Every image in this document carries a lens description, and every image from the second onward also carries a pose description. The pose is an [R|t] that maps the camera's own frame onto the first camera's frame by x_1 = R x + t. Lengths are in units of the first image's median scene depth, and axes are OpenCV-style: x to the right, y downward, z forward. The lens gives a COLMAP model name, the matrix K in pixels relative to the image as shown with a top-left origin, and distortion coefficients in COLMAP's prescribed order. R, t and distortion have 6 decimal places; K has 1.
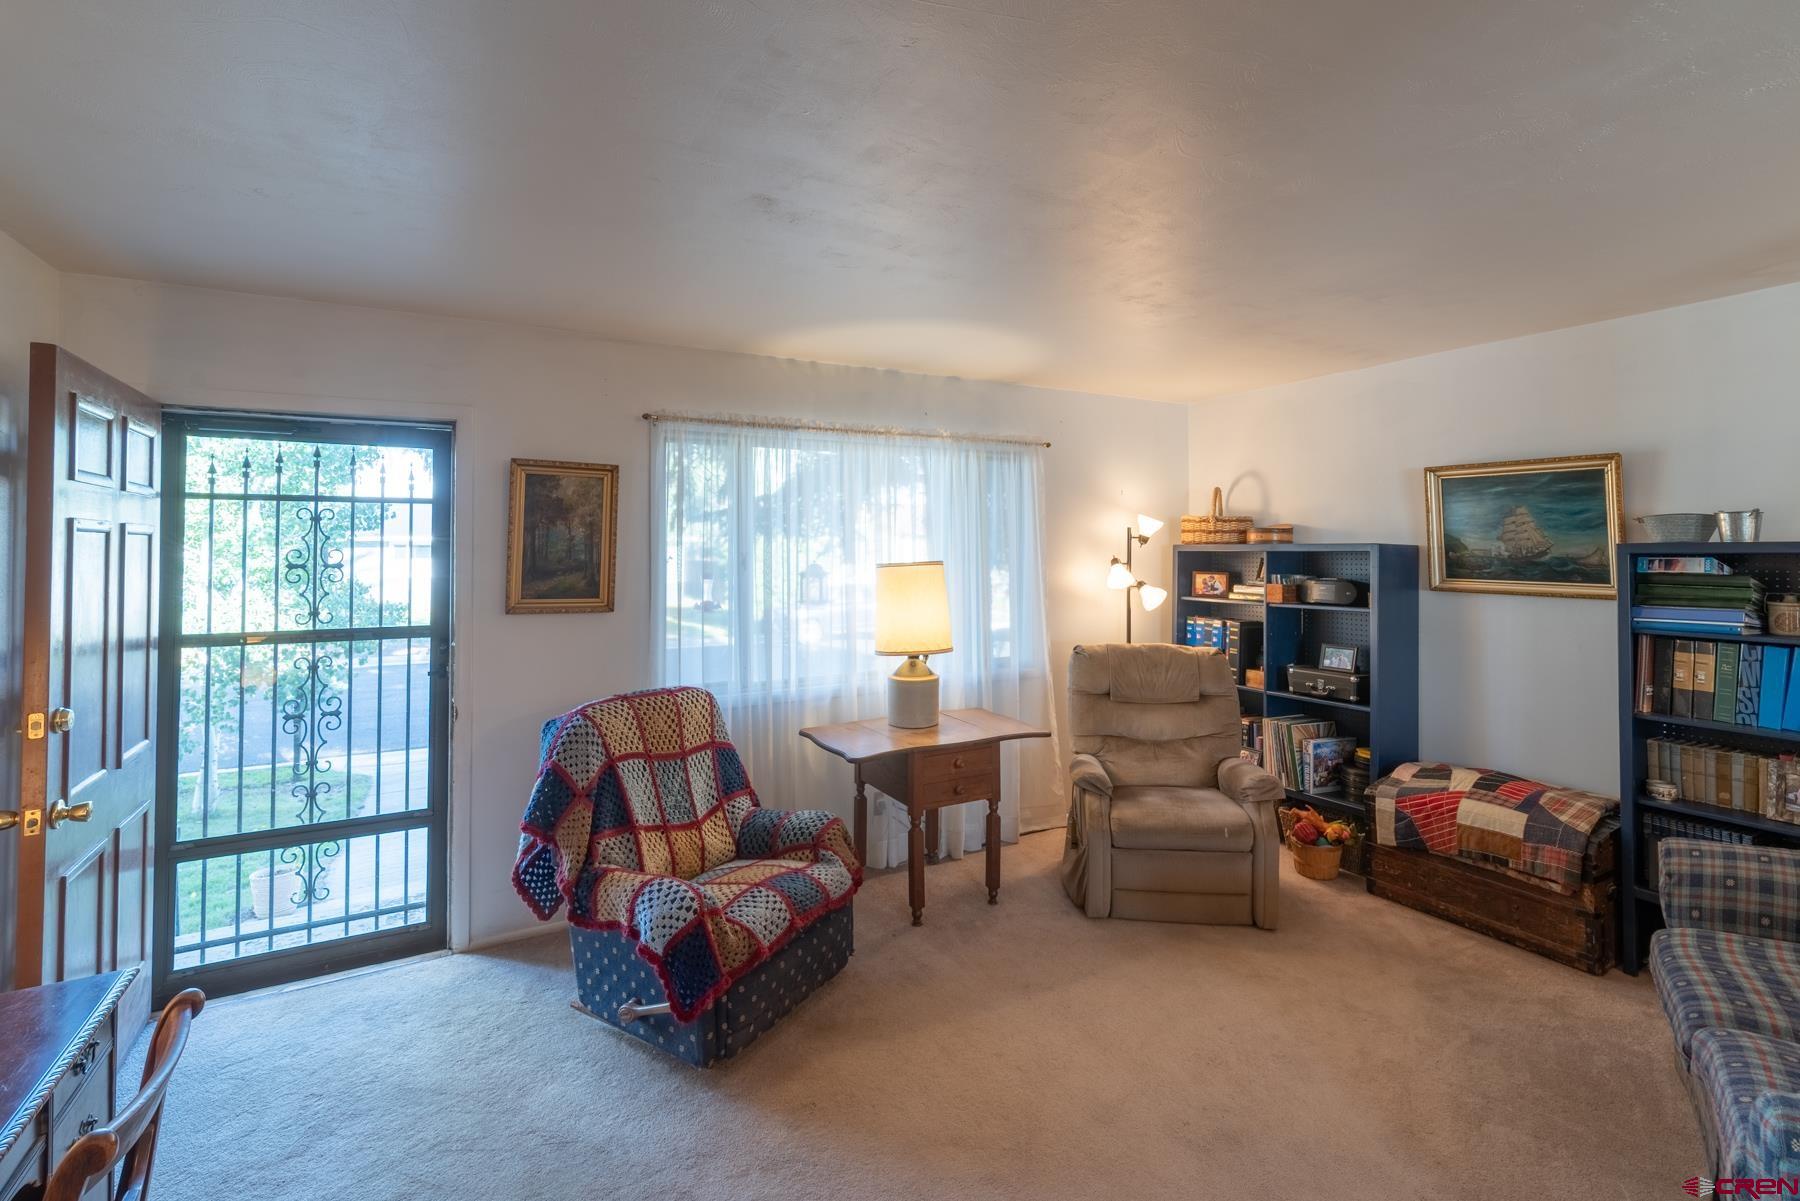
lens RADIAL K [[819.0, 0, 901.5], [0, 819.0, 530.3], [0, 0, 1]] dist [0.016913, 0.000273]
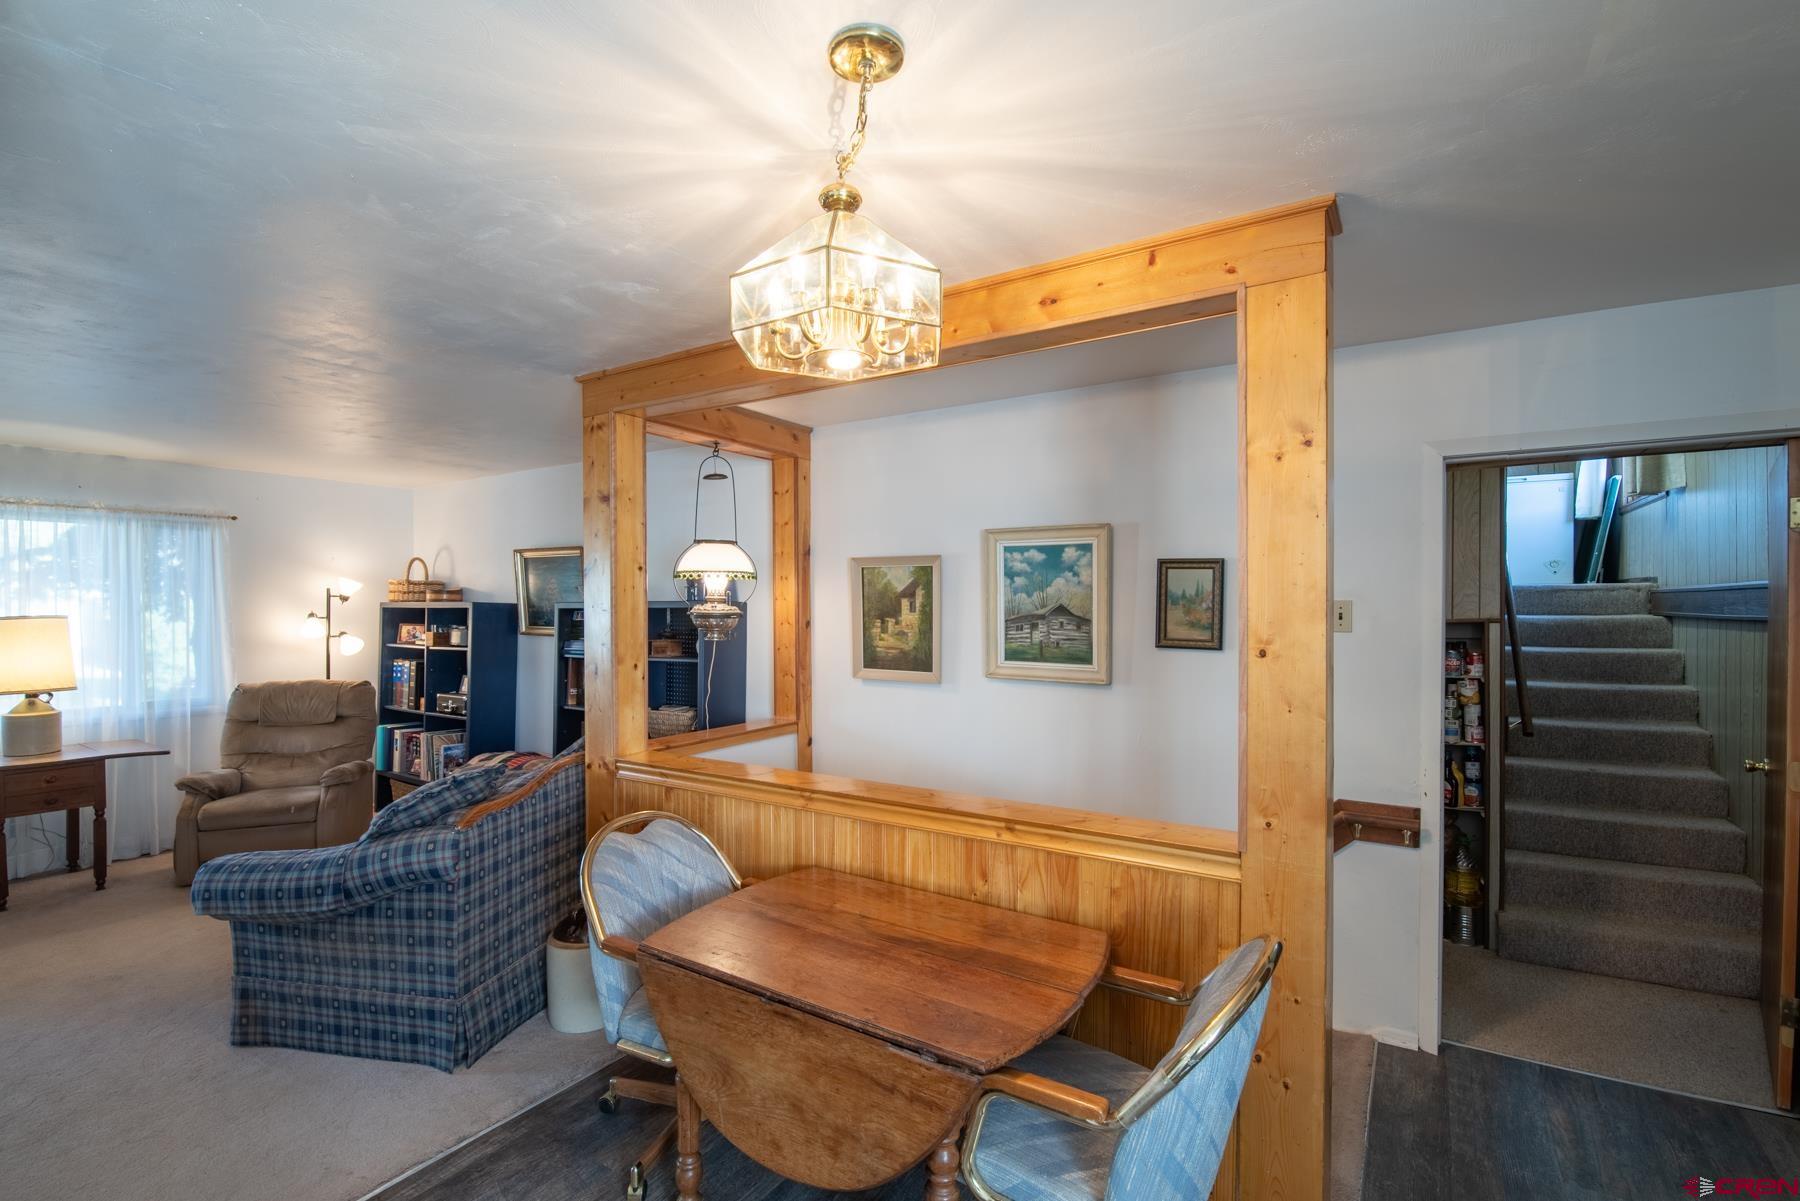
lens RADIAL K [[809.1, 0, 900.0], [0, 809.1, 600.5], [0, 0, 1]] dist [-0.000552, -0.014840]
pose [[0.882249, 0.006092, 0.470743, 0.515526], [-0.011460, 0.999898, 0.008538, -0.005370], [-0.470643, -0.012927, 0.882229, -0.521362]]
